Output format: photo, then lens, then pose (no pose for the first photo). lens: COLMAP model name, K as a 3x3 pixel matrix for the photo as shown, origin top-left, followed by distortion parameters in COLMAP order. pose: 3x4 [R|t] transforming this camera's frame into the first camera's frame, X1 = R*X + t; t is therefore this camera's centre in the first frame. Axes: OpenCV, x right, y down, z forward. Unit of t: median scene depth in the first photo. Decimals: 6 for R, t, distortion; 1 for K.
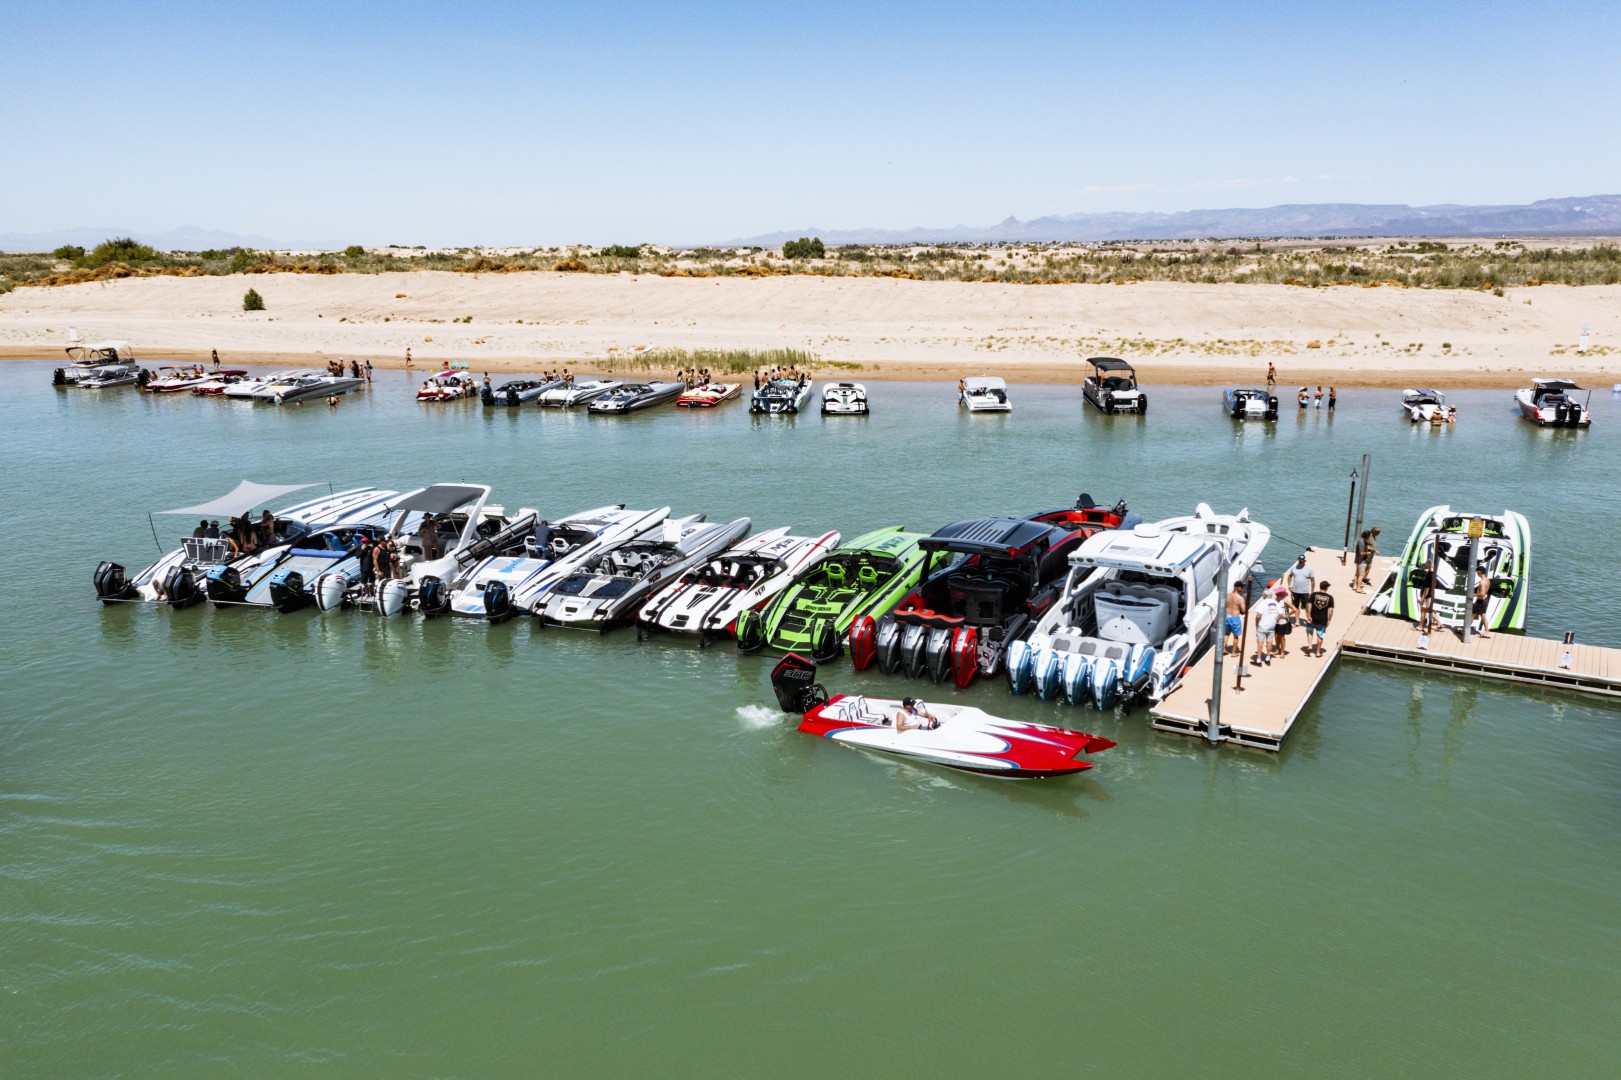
lens RADIAL K [[1285.7, 0, 810.5], [0, 1285.7, 540.0], [0, 0, 1]] dist [0.005958, 0.004553]
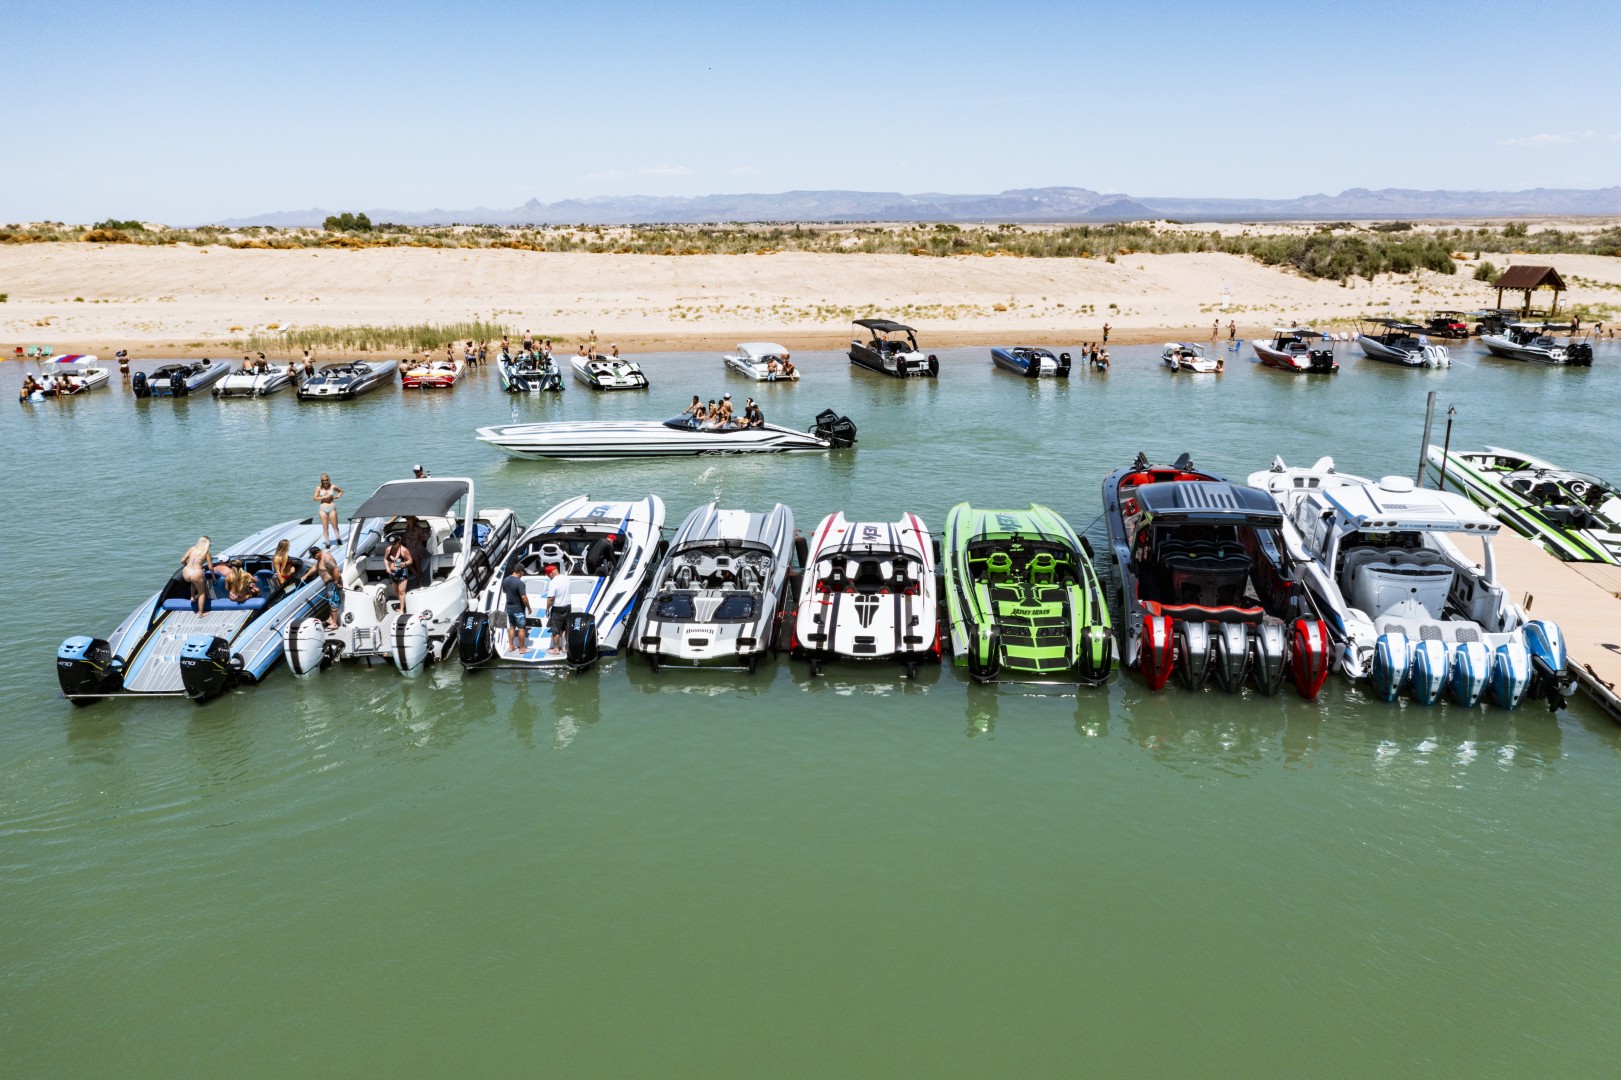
lens RADIAL K [[1285.7, 0, 810.5], [0, 1285.7, 540.0], [0, 0, 1]] dist [0.005958, 0.004553]
pose [[0.931156, -0.080690, 0.355581, -0.159873], [0.076922, 0.996730, 0.024746, -0.007215], [-0.356415, 0.004310, 0.934318, 0.132983]]
